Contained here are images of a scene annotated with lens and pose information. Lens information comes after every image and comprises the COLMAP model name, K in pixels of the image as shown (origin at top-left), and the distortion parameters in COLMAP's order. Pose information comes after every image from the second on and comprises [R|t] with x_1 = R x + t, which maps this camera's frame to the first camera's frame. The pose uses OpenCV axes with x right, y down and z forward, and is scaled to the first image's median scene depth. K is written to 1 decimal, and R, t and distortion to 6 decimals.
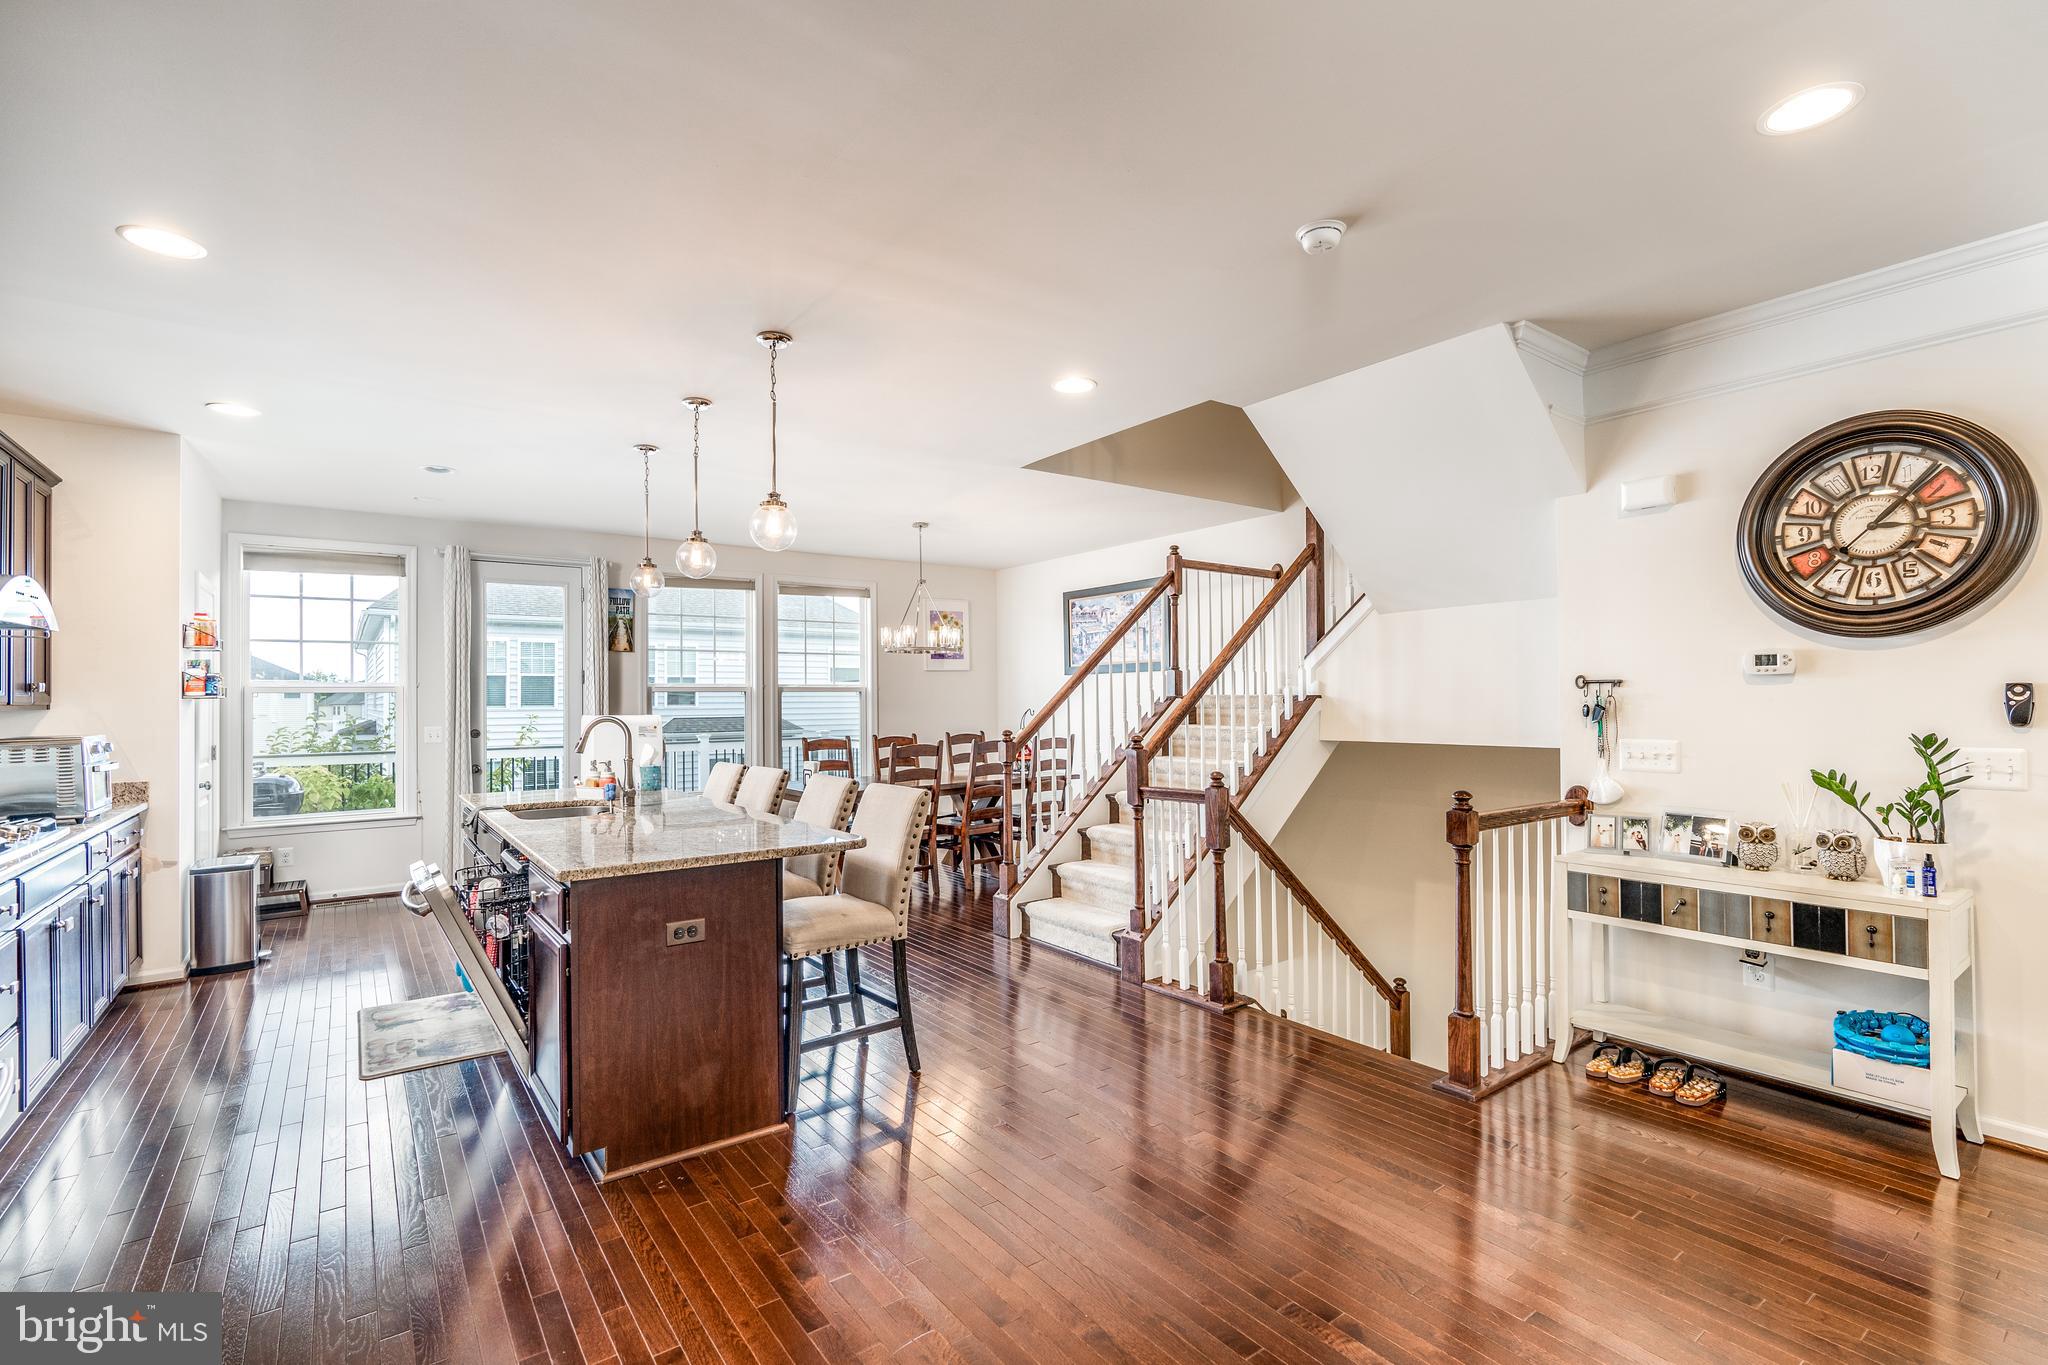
lens RADIAL K [[942.9, 0, 1026.1], [0, 942.9, 683.5], [0, 0, 1]] dist [-0.004902, -0.000701]
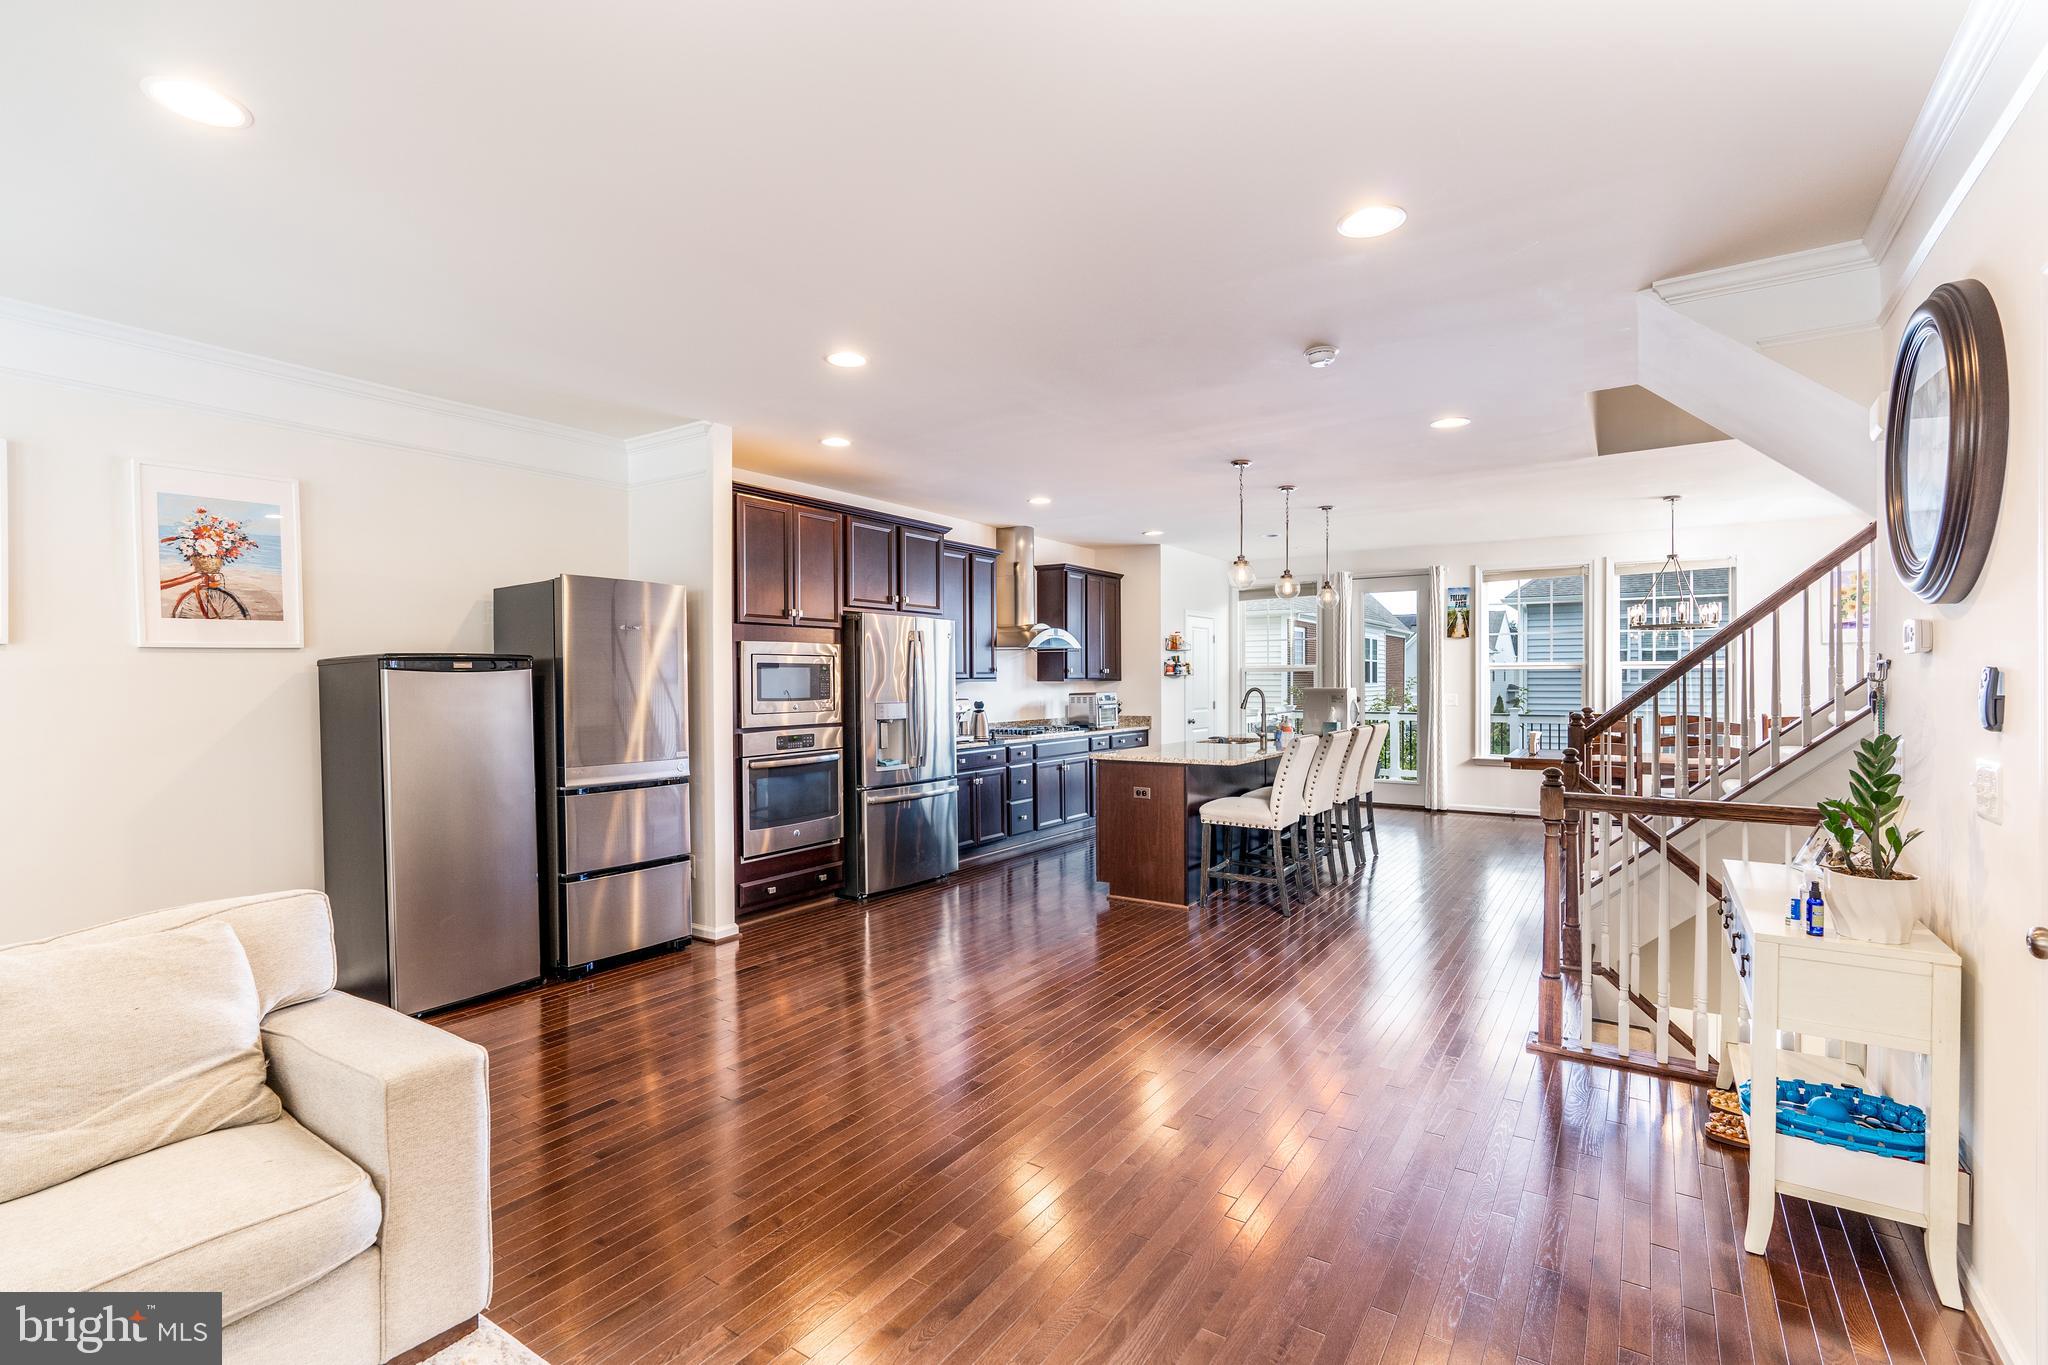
lens RADIAL K [[942.9, 0, 1013.8], [0, 942.9, 685.3], [0, 0, 1]] dist [-0.004902, -0.000701]
pose [[0.355436, 0.015159, -0.934578, 1.050795], [0.015373, 0.999638, 0.022061, -0.012477], [0.934574, -0.022209, 0.355075, 0.017453]]
